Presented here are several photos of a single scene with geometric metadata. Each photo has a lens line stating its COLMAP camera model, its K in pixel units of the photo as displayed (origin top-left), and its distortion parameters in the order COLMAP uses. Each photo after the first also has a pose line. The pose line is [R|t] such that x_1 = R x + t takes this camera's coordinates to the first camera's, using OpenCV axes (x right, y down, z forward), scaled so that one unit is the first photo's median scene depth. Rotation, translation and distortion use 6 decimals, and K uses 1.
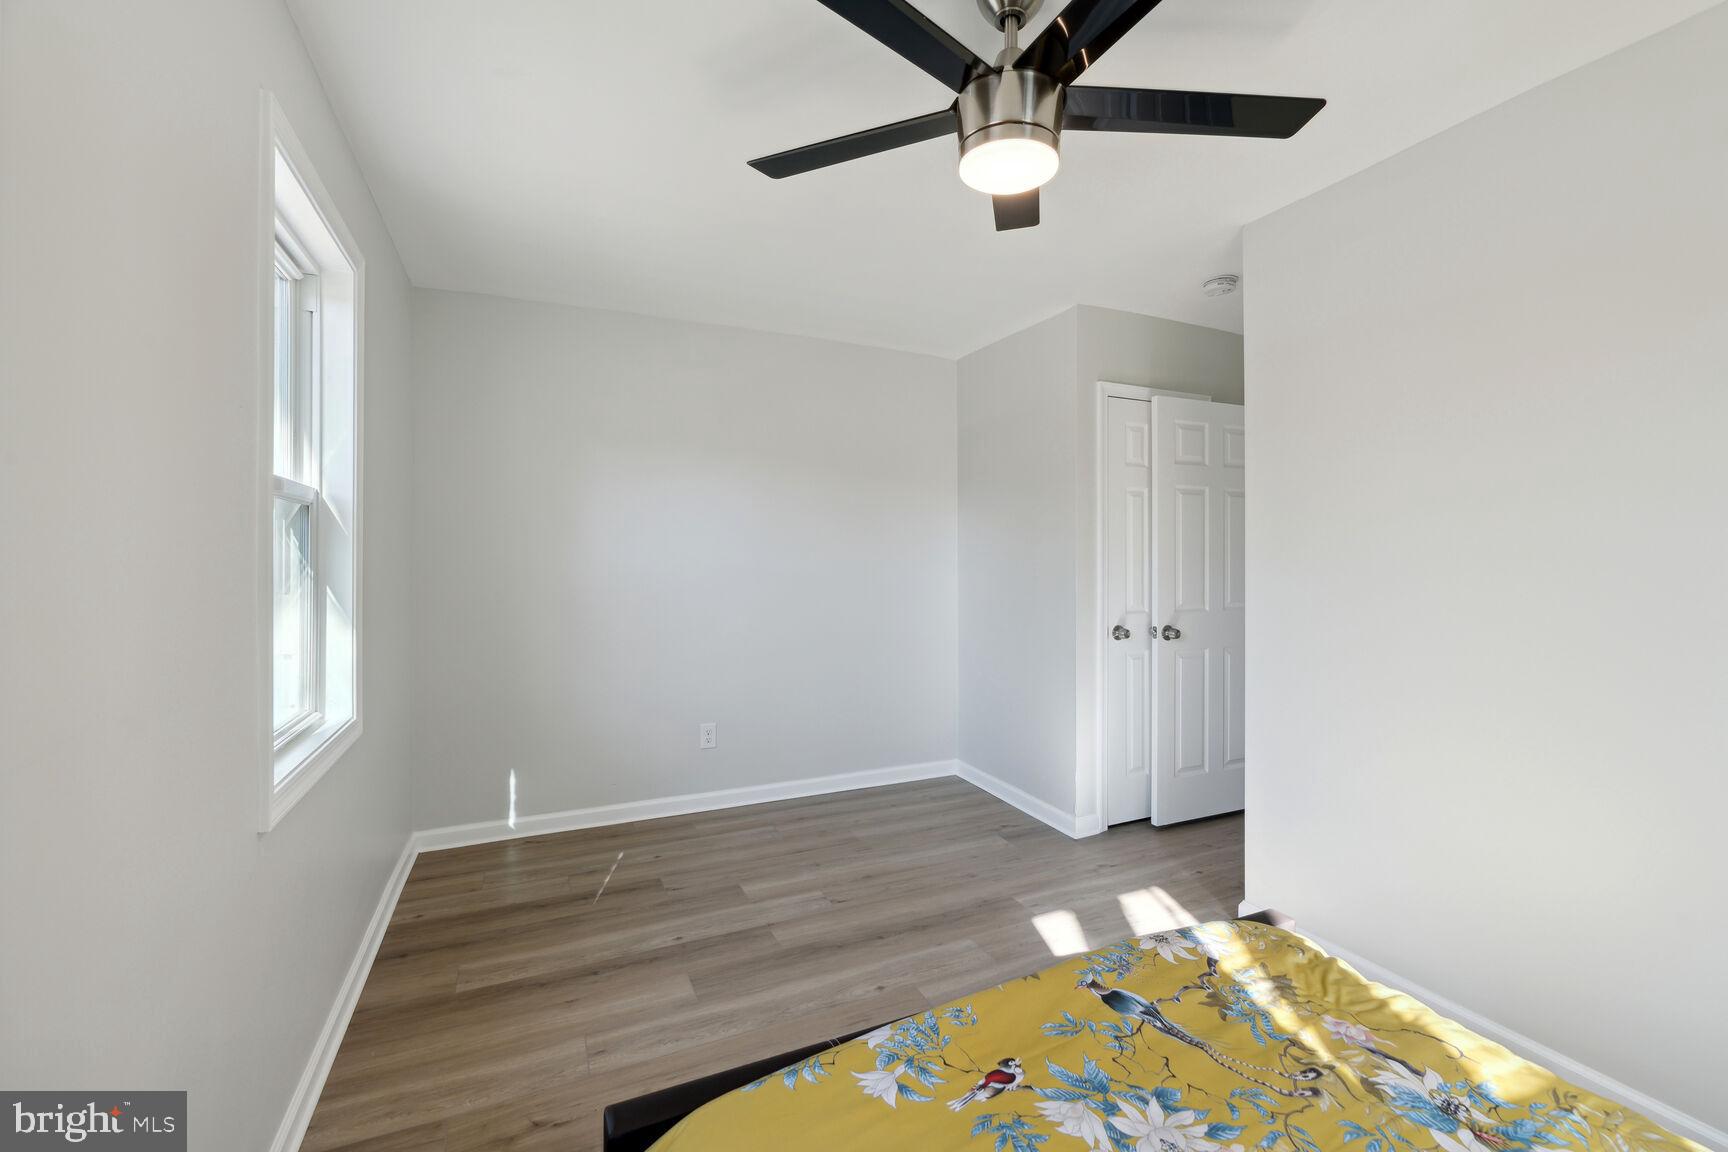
lens RADIAL K [[721.4, 0, 868.8], [0, 721.4, 564.9], [0, 0, 1]] dist [-0.001715, 0.000046]
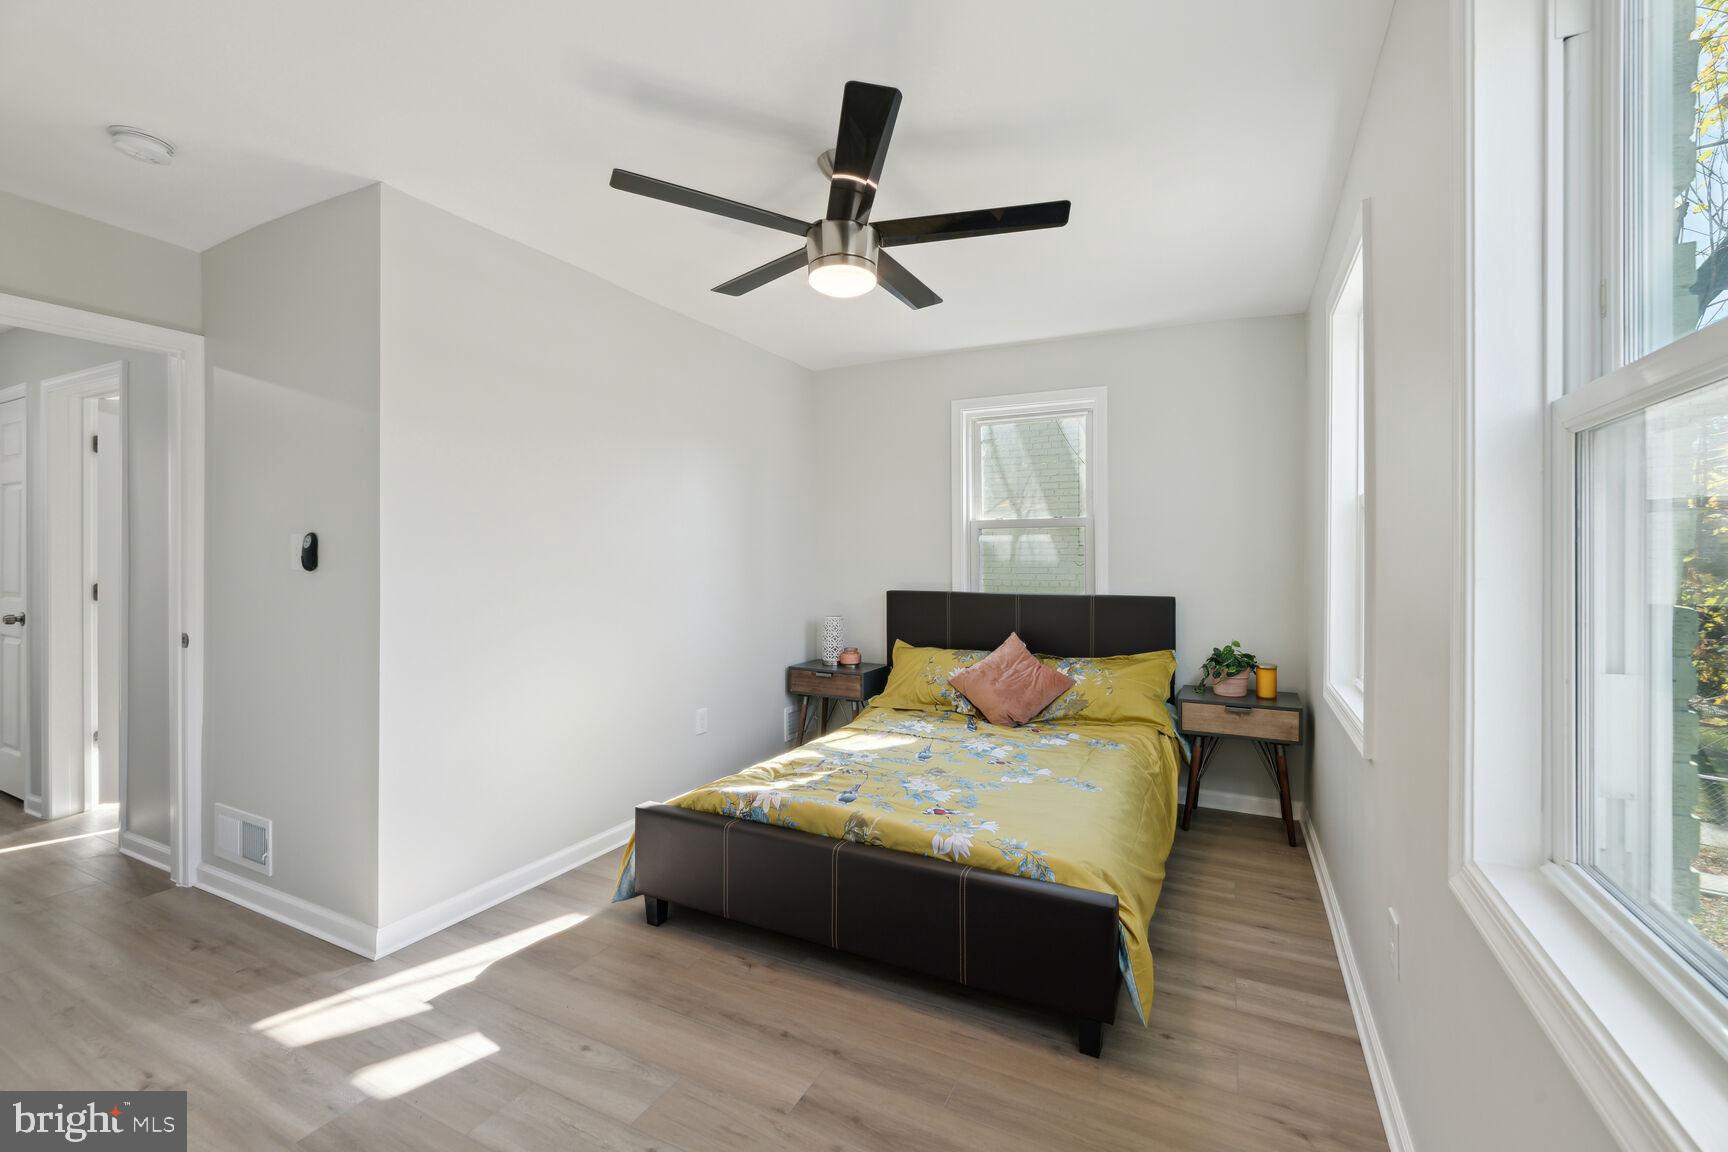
lens RADIAL K [[721.4, 0, 868.8], [0, 721.4, 564.9], [0, 0, 1]] dist [-0.001715, 0.000046]
pose [[-0.622954, -0.002556, 0.782254, -1.098316], [0.007939, 0.999923, 0.009590, 0.007247], [-0.782218, 0.012184, -0.622886, 2.090654]]
